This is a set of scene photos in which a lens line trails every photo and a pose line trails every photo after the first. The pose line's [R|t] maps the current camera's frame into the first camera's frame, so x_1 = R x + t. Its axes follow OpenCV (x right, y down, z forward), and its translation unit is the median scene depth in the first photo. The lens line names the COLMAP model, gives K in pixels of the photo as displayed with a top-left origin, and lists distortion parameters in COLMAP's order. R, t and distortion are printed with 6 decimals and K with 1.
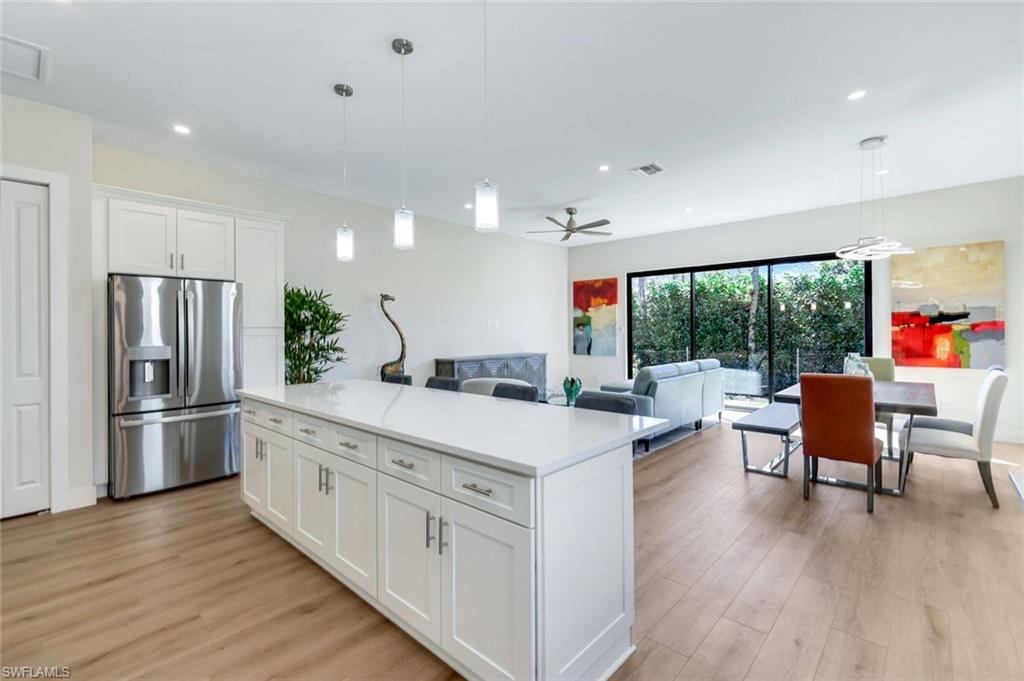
lens RADIAL K [[450.8, 0, 511.8], [0, 450.8, 332.3], [0, 0, 1]] dist [-0.001863, -0.000191]
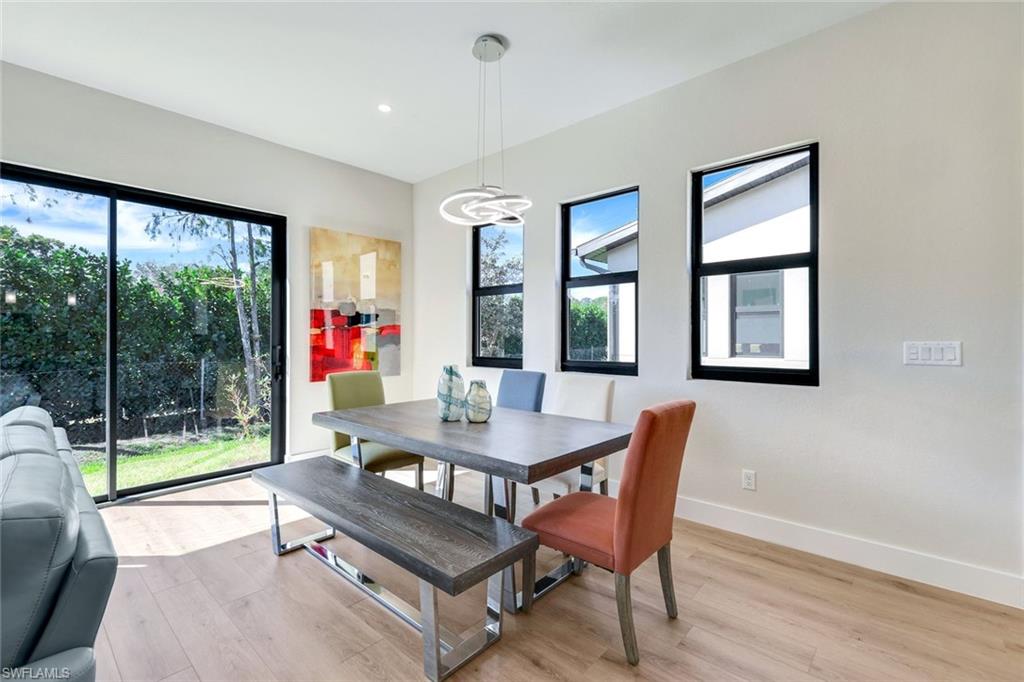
lens RADIAL K [[450.8, 0, 511.9], [0, 450.8, 340.8], [0, 0, 1]] dist [-0.001863, -0.000191]
pose [[-0.011129, 0.002913, 0.999934, 0.091822], [0.005020, 0.999983, -0.002857, 0.010575], [-0.999925, 0.004987, -0.011143, 0.622188]]
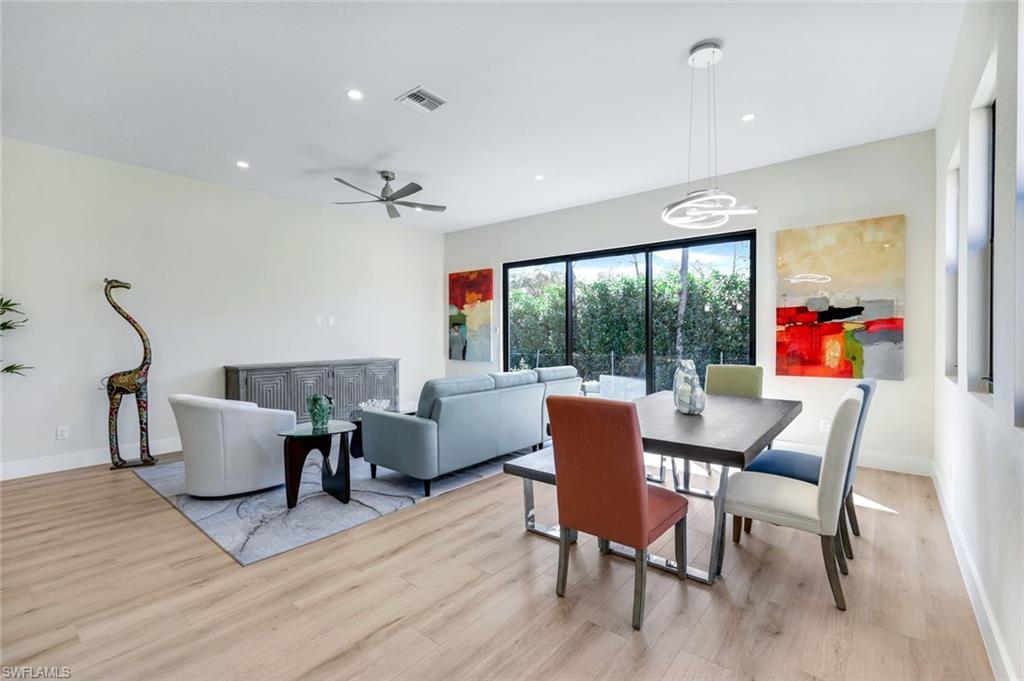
lens RADIAL K [[450.8, 0, 511.8], [0, 450.8, 341.5], [0, 0, 1]] dist [-0.001863, -0.000191]
pose [[0.998191, 0.001369, 0.060103, 0.299613], [-0.002143, 0.999916, 0.012819, 0.005763], [-0.060081, -0.012924, 0.998110, 0.210976]]
